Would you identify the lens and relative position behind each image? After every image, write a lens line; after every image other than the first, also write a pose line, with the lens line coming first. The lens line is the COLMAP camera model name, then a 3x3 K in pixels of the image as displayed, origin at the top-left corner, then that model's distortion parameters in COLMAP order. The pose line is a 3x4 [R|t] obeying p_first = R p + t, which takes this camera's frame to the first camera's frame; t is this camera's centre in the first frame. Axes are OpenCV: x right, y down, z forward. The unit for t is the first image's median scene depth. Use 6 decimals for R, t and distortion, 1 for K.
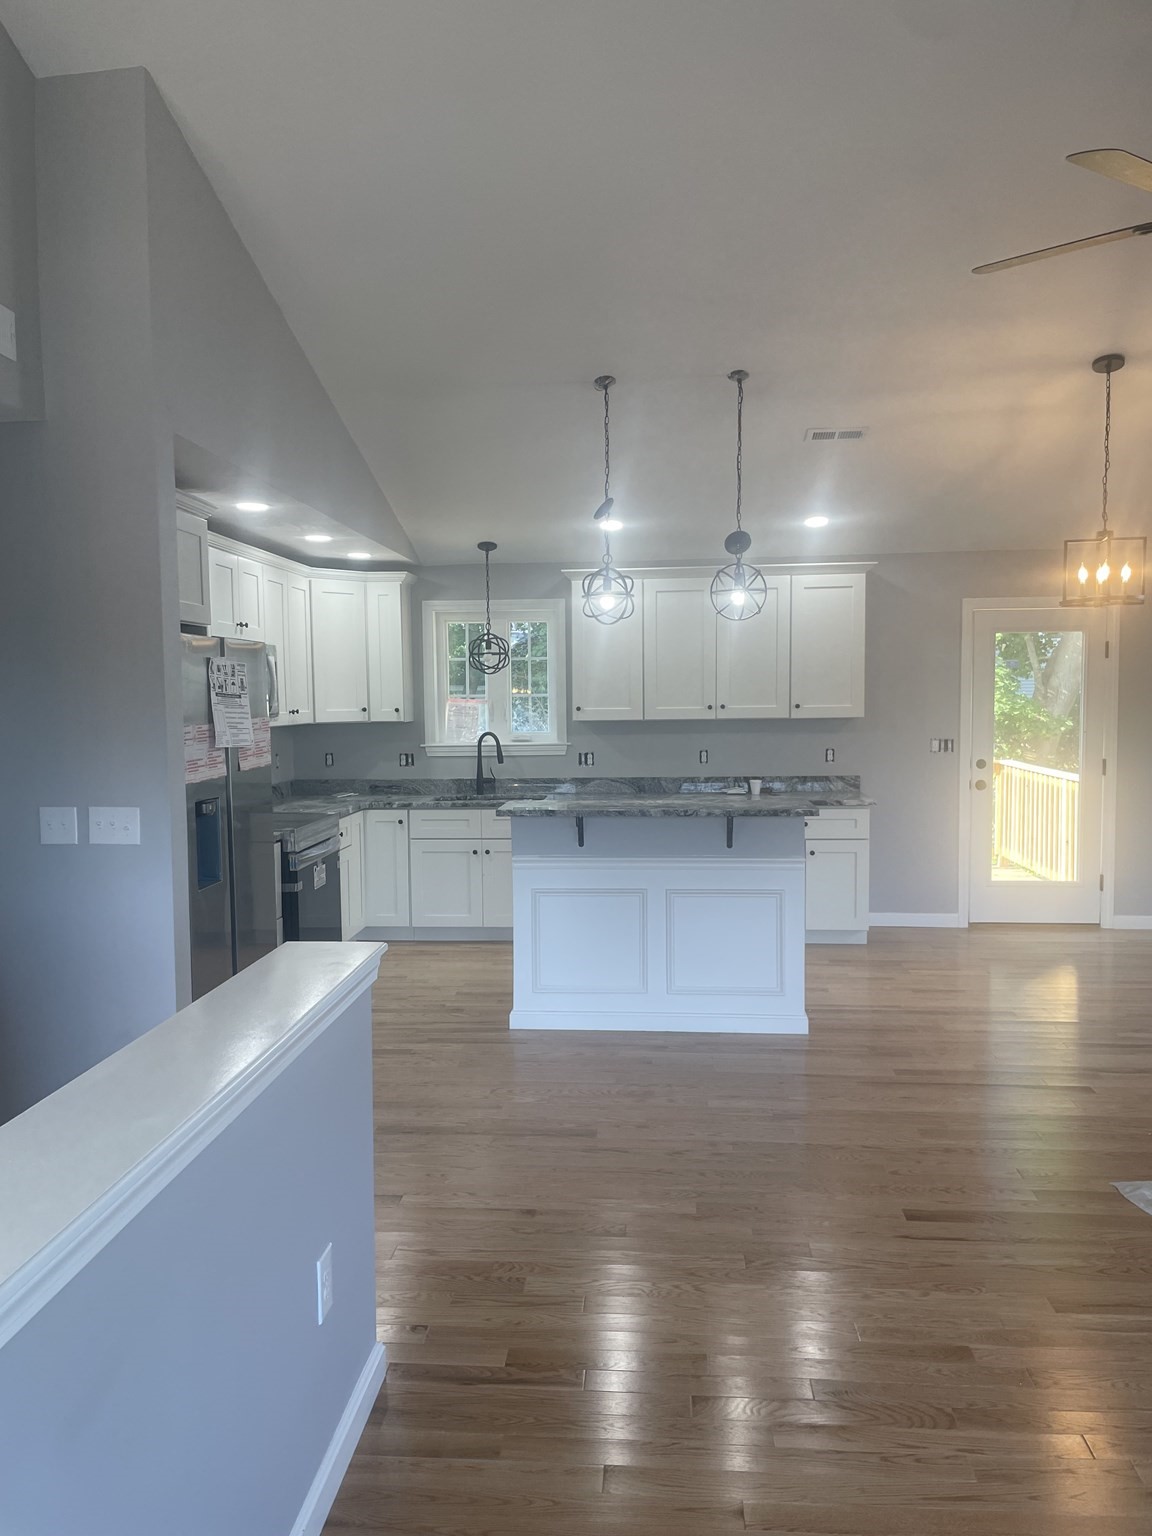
lens RADIAL K [[1174.7, 0, 574.9], [0, 1174.7, 757.1], [0, 0, 1]] dist [0.108813, -0.118107]
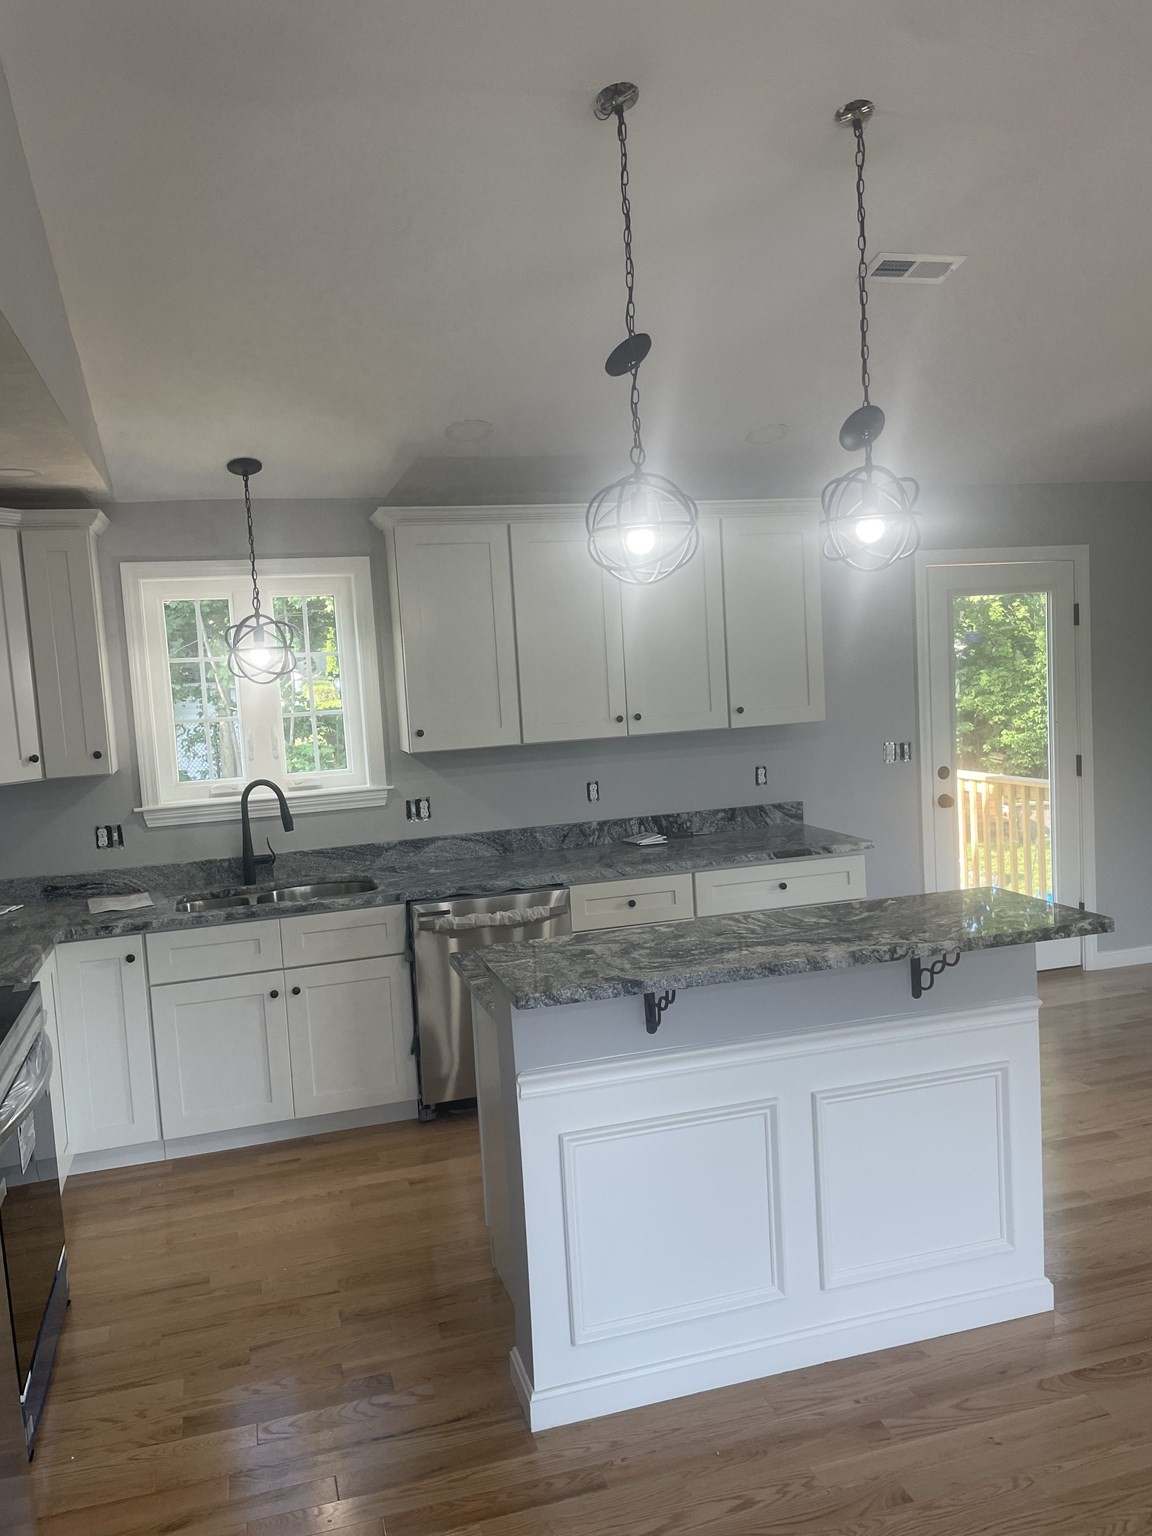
lens RADIAL K [[1174.7, 0, 574.9], [0, 1174.7, 757.1], [0, 0, 1]] dist [0.108813, -0.118107]
pose [[0.934948, -0.069477, 0.347914, -0.134379], [0.064607, 0.997582, 0.025596, -0.038323], [-0.348851, -0.001453, 0.937177, 0.381364]]
